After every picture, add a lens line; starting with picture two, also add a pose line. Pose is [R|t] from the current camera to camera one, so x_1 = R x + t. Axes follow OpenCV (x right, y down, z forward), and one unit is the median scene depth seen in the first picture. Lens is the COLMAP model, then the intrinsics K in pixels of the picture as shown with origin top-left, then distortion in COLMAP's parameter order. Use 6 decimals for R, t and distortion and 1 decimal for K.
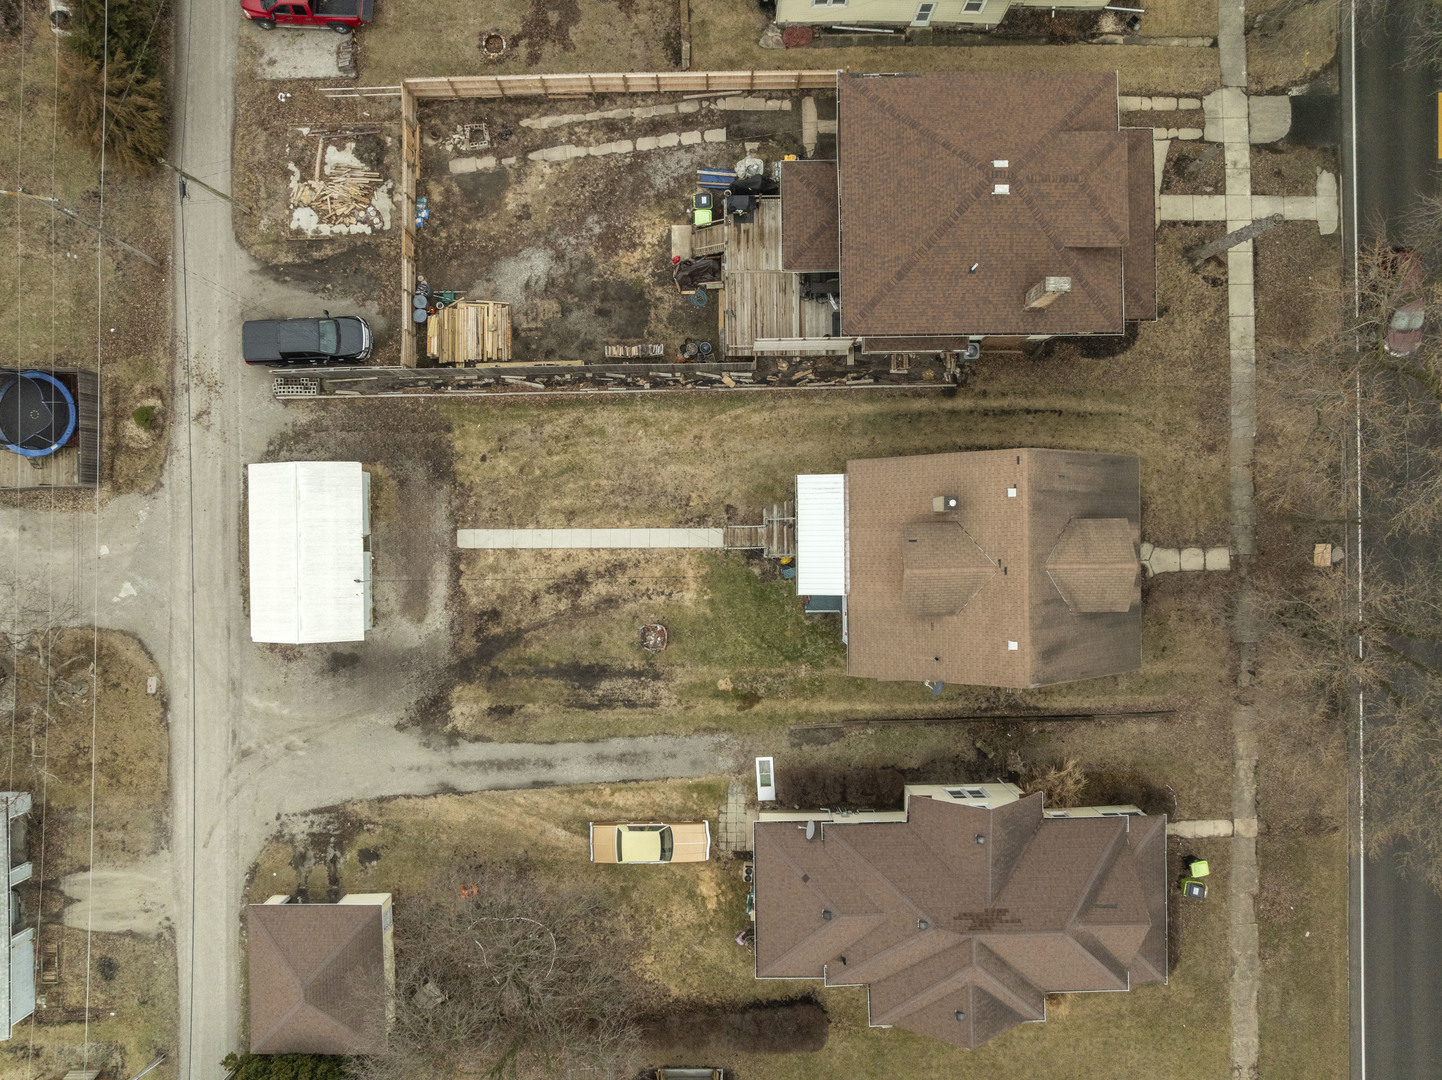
lens RADIAL K [[1017.2, 0, 721.0], [0, 1017.2, 540.0], [0, 0, 1]] dist [-0.033030, -0.004443]
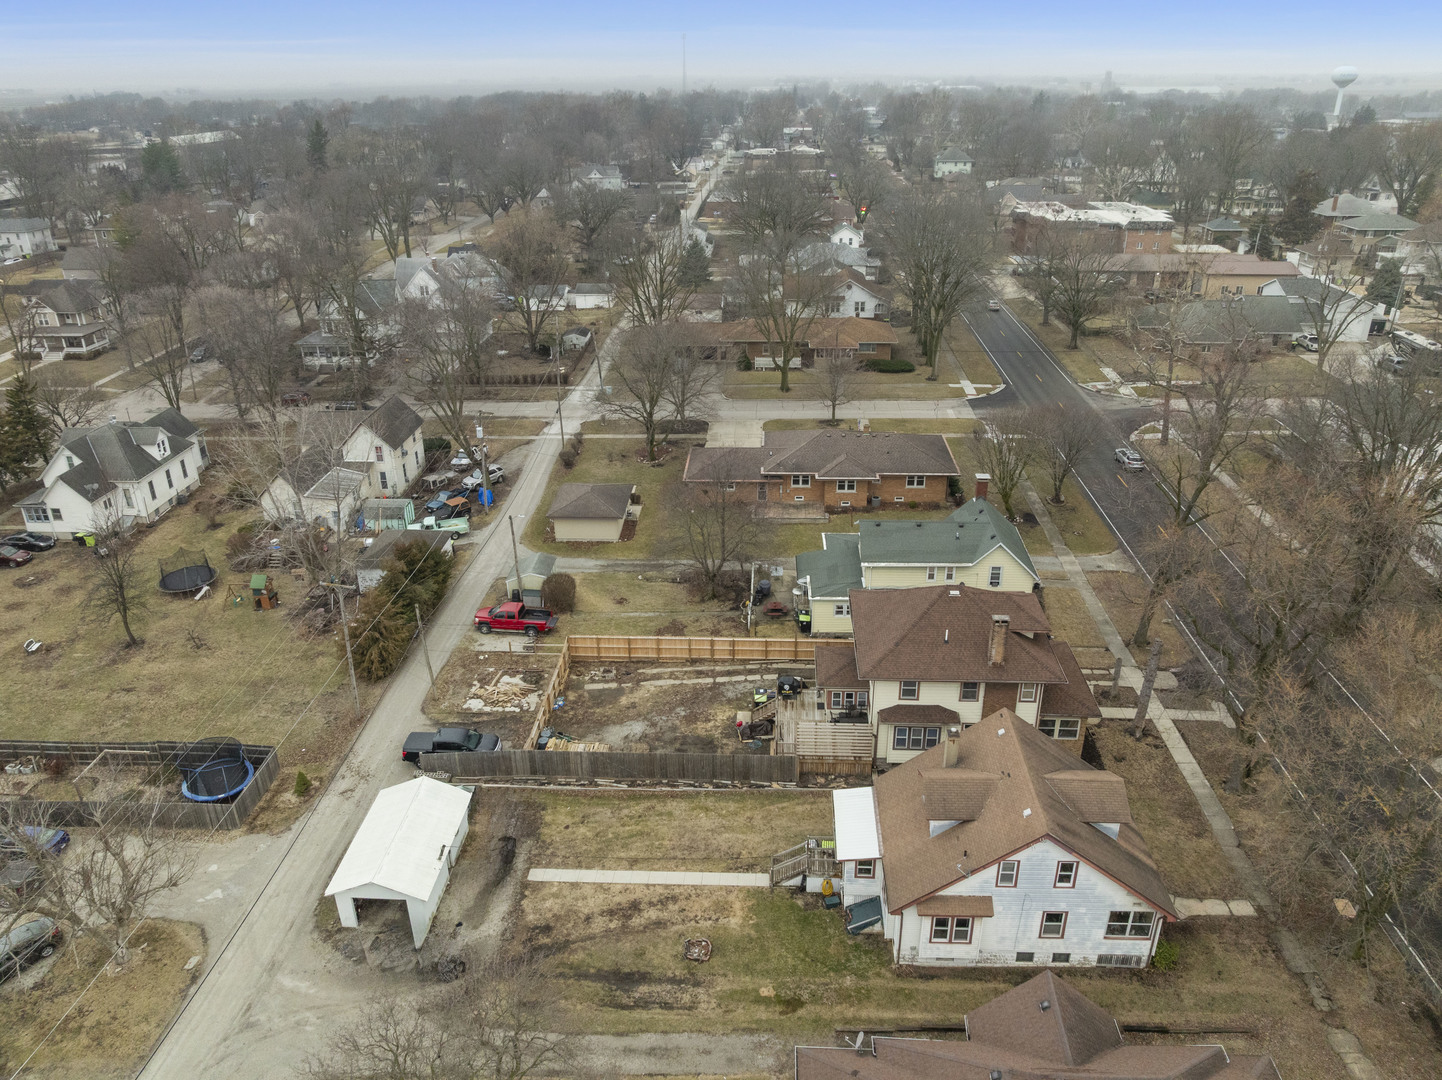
lens RADIAL K [[1017.2, 0, 721.0], [0, 1017.2, 540.0], [0, 0, 1]] dist [-0.033030, -0.004443]
pose [[0.997628, 0.016326, -0.066867, 0.017252], [-0.067541, 0.419451, -0.905262, 0.833649], [0.013268, 0.907631, 0.419558, 0.209702]]
